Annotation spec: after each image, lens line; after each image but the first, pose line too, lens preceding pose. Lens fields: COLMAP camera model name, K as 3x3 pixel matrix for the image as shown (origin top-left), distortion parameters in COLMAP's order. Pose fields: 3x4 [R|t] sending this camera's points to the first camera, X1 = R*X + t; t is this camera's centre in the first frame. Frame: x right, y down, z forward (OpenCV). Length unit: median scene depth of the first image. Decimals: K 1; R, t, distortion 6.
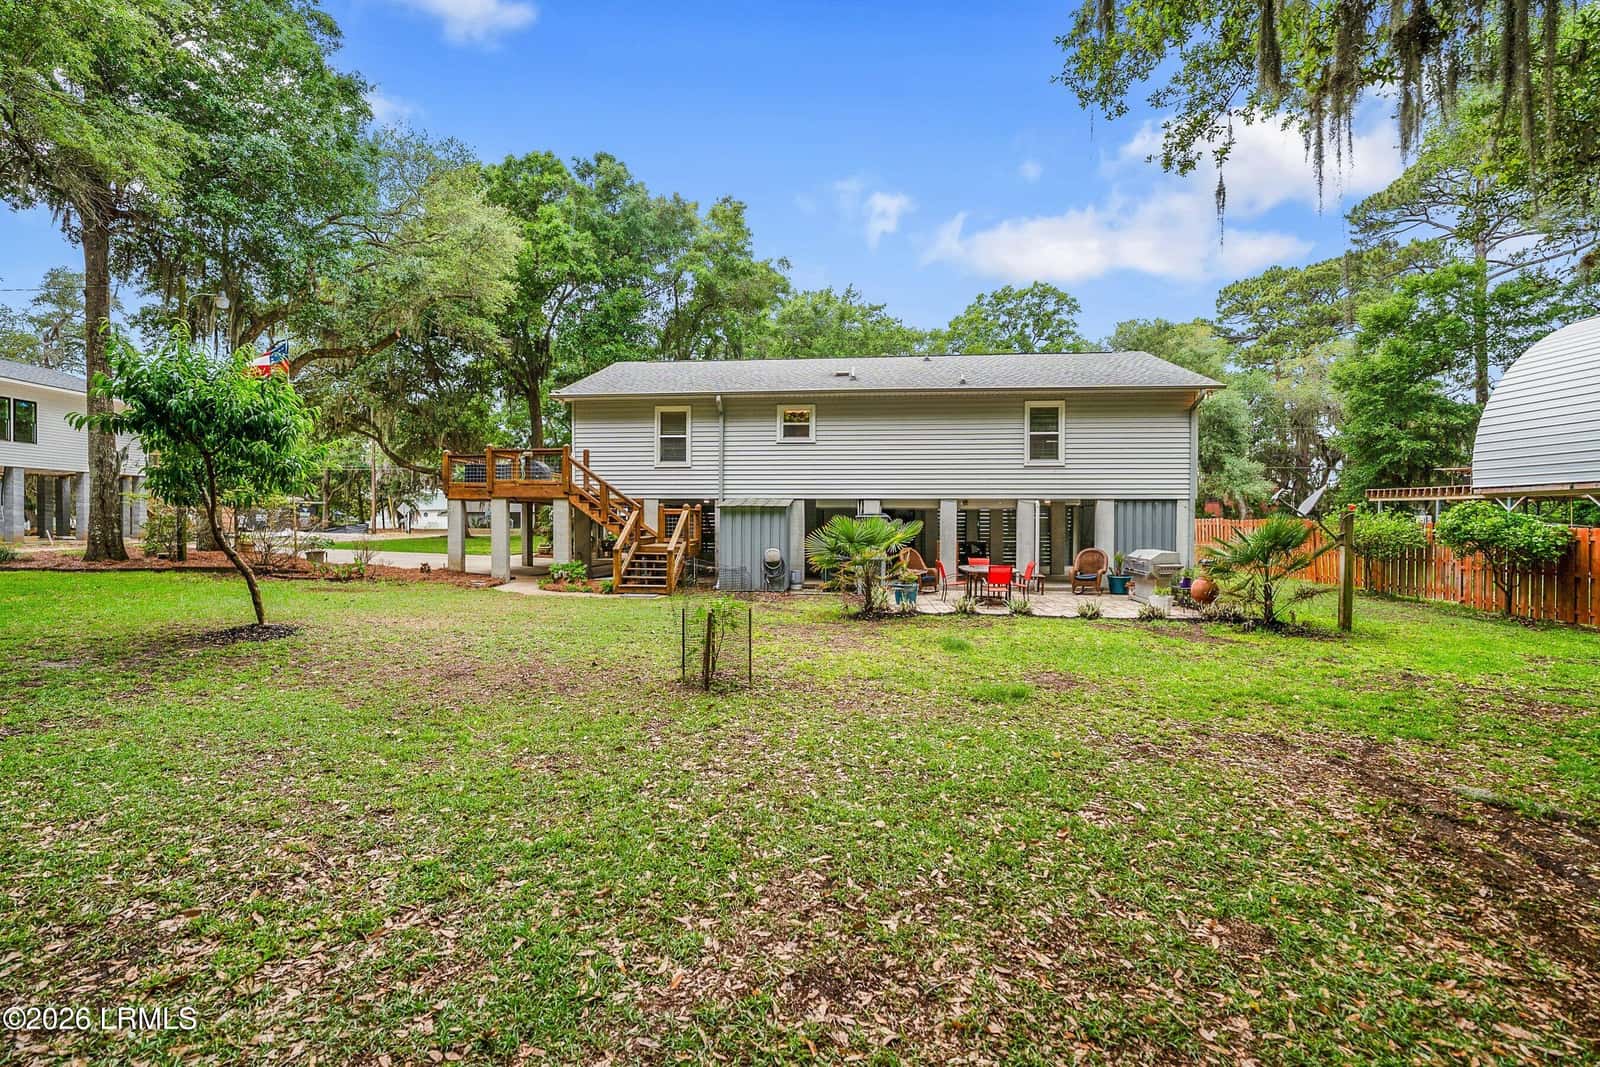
lens RADIAL K [[720.8, 0, 743.5], [0, 720.8, 532.9], [0, 0, 1]] dist [-0.041339, -0.000304]
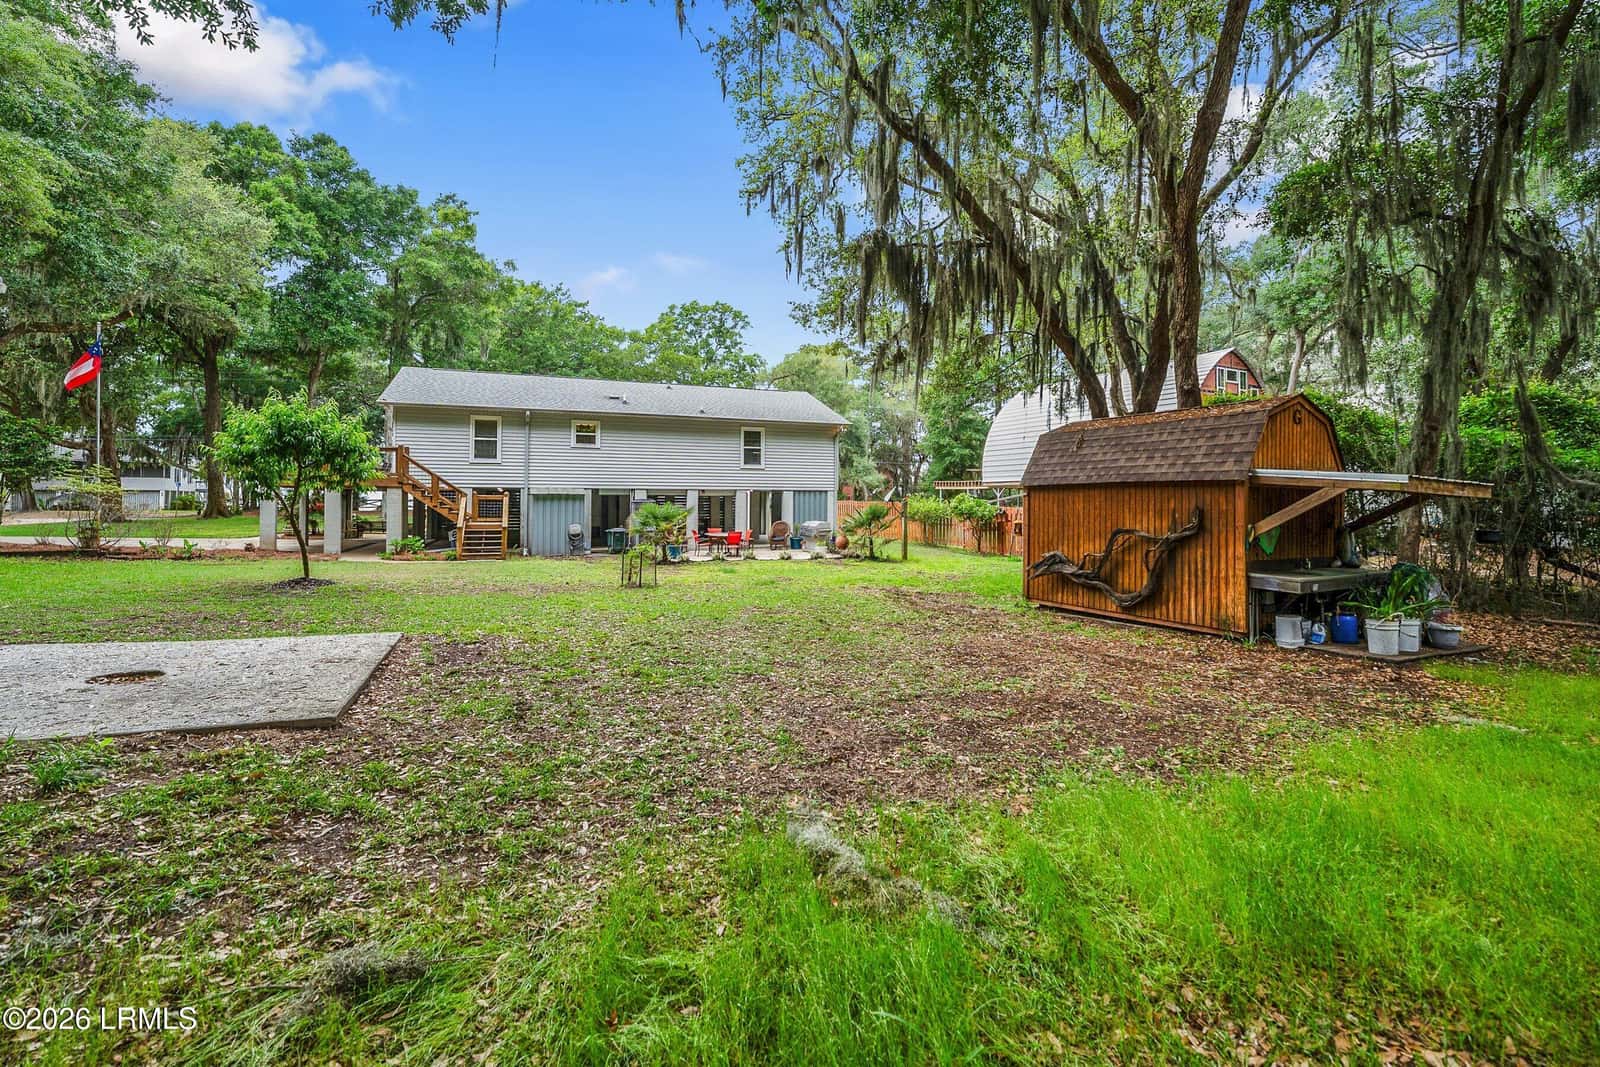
lens RADIAL K [[720.8, 0, 743.5], [0, 720.8, 532.9], [0, 0, 1]] dist [-0.041339, -0.000304]
pose [[0.903353, -0.021878, 0.428339, -0.246488], [0.008968, 0.999443, 0.032135, -0.003927], [-0.428804, -0.025188, 0.903046, -0.374140]]
